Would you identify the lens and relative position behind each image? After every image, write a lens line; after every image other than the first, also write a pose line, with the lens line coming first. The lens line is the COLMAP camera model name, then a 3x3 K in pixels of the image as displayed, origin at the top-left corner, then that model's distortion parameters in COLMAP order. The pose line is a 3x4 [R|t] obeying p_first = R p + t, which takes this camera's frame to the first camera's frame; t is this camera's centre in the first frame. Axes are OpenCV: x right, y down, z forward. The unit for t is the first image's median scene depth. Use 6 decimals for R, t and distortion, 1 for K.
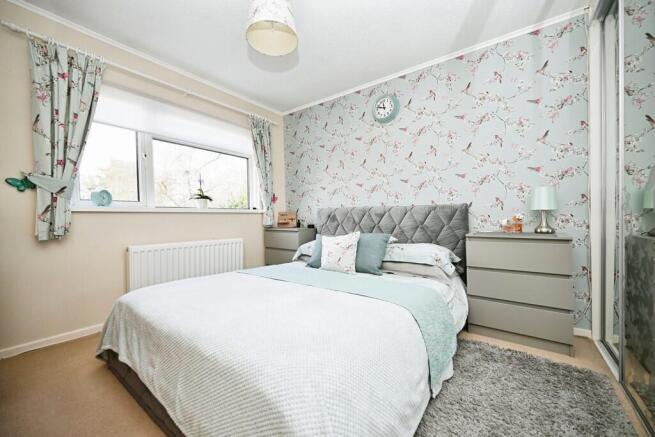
lens RADIAL K [[257.5, 0, 326.8], [0, 257.5, 215.7], [0, 0, 1]] dist [-0.000236, -0.000083]
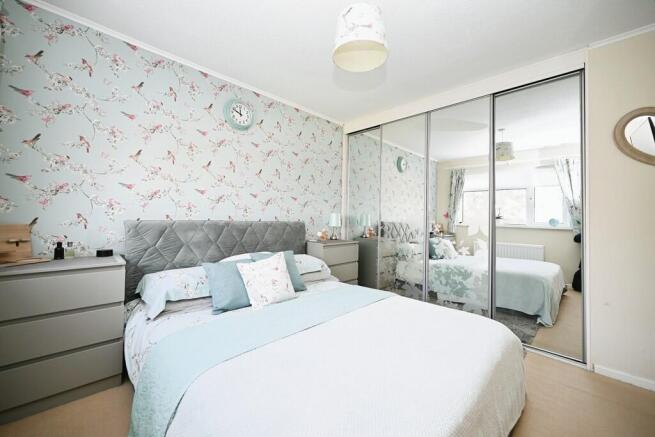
lens RADIAL K [[305.4, 0, 327.5], [0, 305.4, 218.5], [0, 0, 1]] dist [0.001095, 0.000207]
pose [[0.068326, 0.040411, 0.996844, -0.754646], [0.022896, 0.998853, -0.042062, 0.008622], [-0.997400, 0.025697, 0.067322, 0.563606]]
